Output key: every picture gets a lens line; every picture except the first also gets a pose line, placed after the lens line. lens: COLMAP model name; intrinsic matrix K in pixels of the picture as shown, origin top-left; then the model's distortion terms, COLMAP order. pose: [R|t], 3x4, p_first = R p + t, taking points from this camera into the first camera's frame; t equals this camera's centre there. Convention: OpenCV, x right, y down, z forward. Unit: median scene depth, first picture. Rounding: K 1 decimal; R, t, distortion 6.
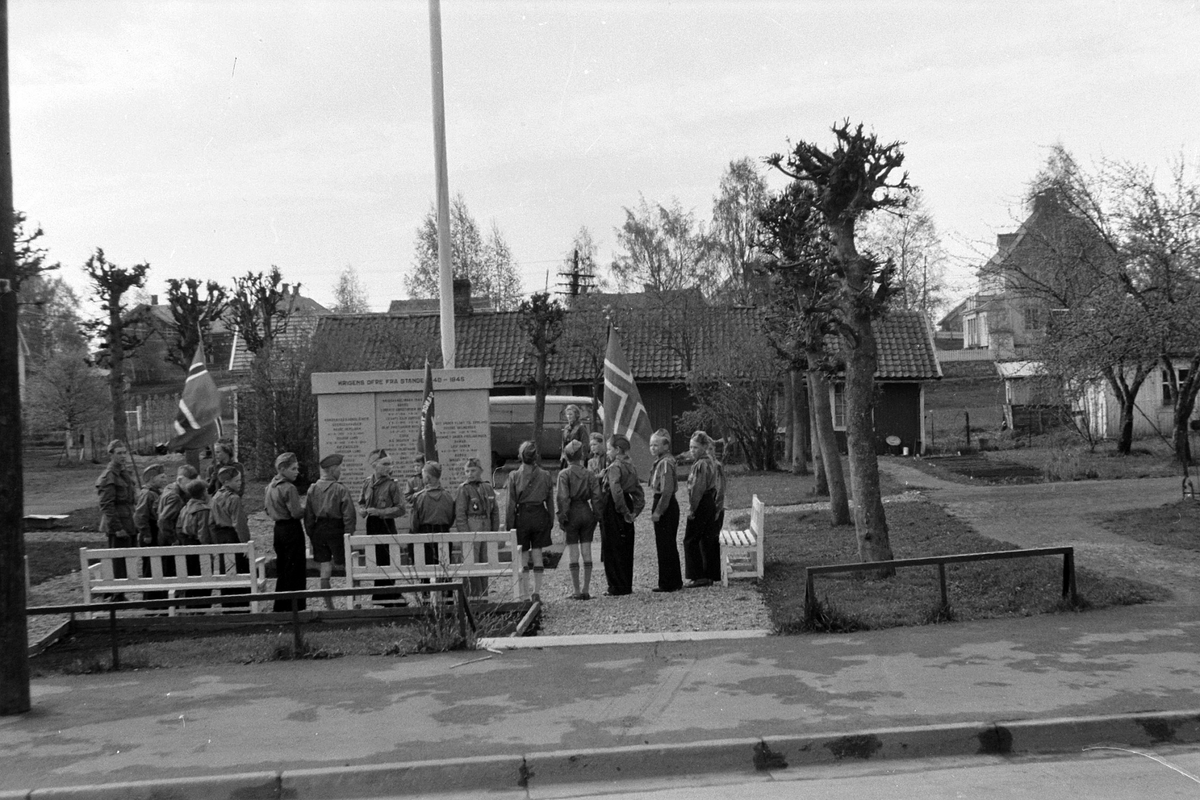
lens RADIAL K [[1725.7, 0, 600.0], [0, 1725.7, 400.0], [0, 0, 1]] dist [-0.130993, -0.022644]
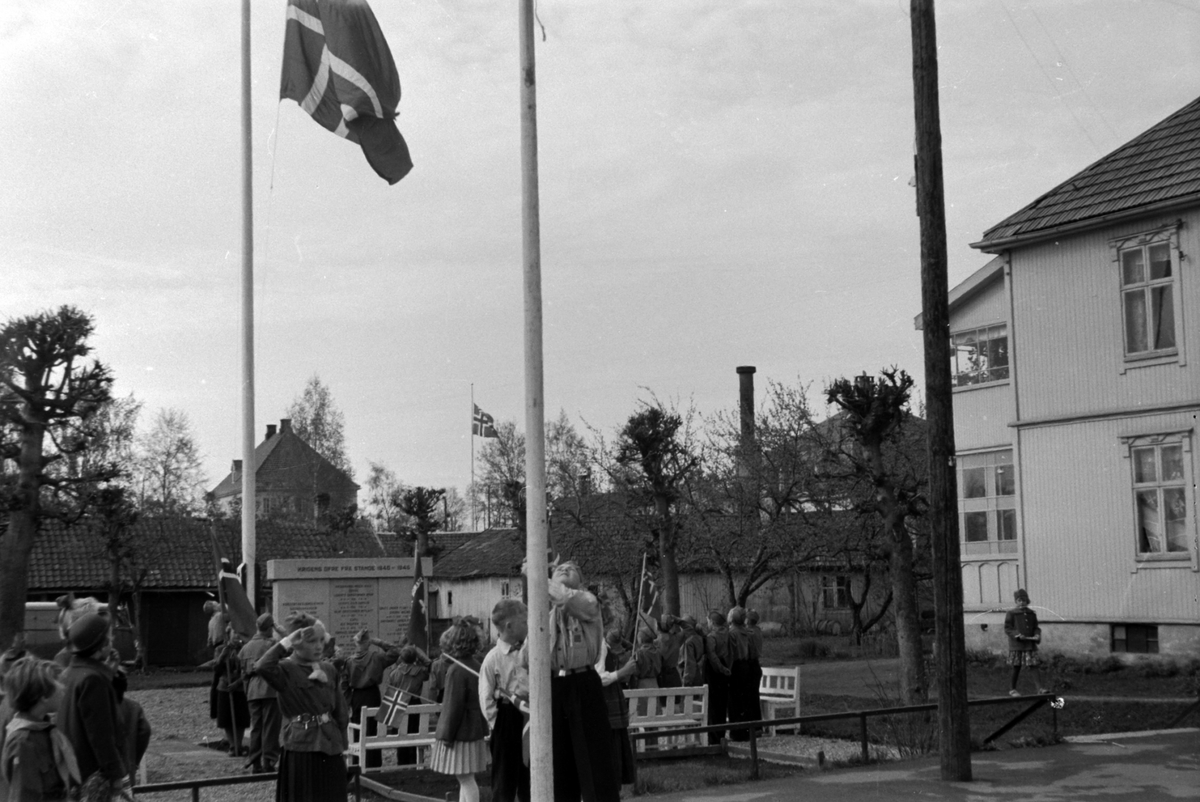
lens RADIAL K [[1734.0, 0, 595.9], [0, 1734.0, 432.1], [0, 0, 1]] dist [0.033561, -0.110349]
pose [[0.866953, 0.058619, 0.494931, -0.524646], [-0.001687, 0.993399, -0.114702, 0.028431], [-0.498387, 0.098606, 0.861329, -0.016157]]
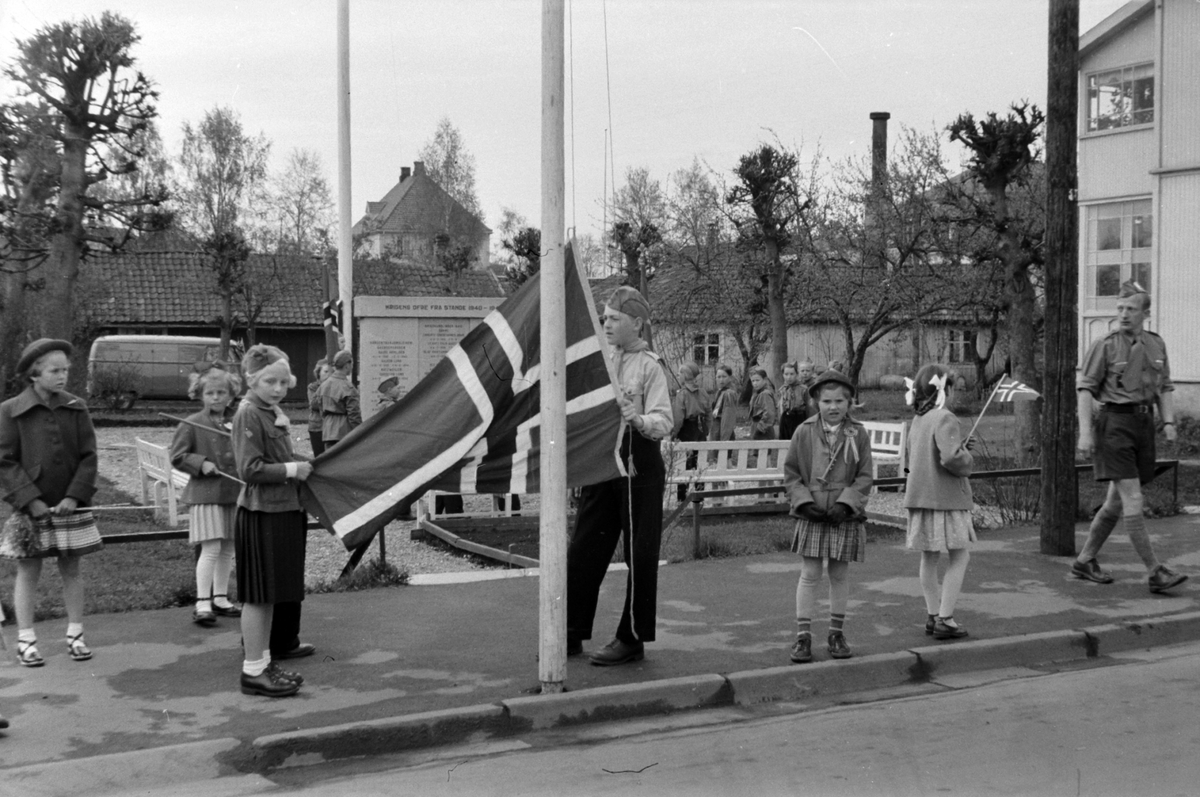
lens RADIAL K [[1734.0, 0, 595.9], [0, 1734.0, 429.6], [0, 0, 1]] dist [0.033561, -0.110349]
pose [[0.899865, 0.012493, 0.435990, -0.485556], [-0.028420, 0.999145, 0.030027, 0.028281], [-0.435242, -0.039412, 0.899450, 0.021224]]
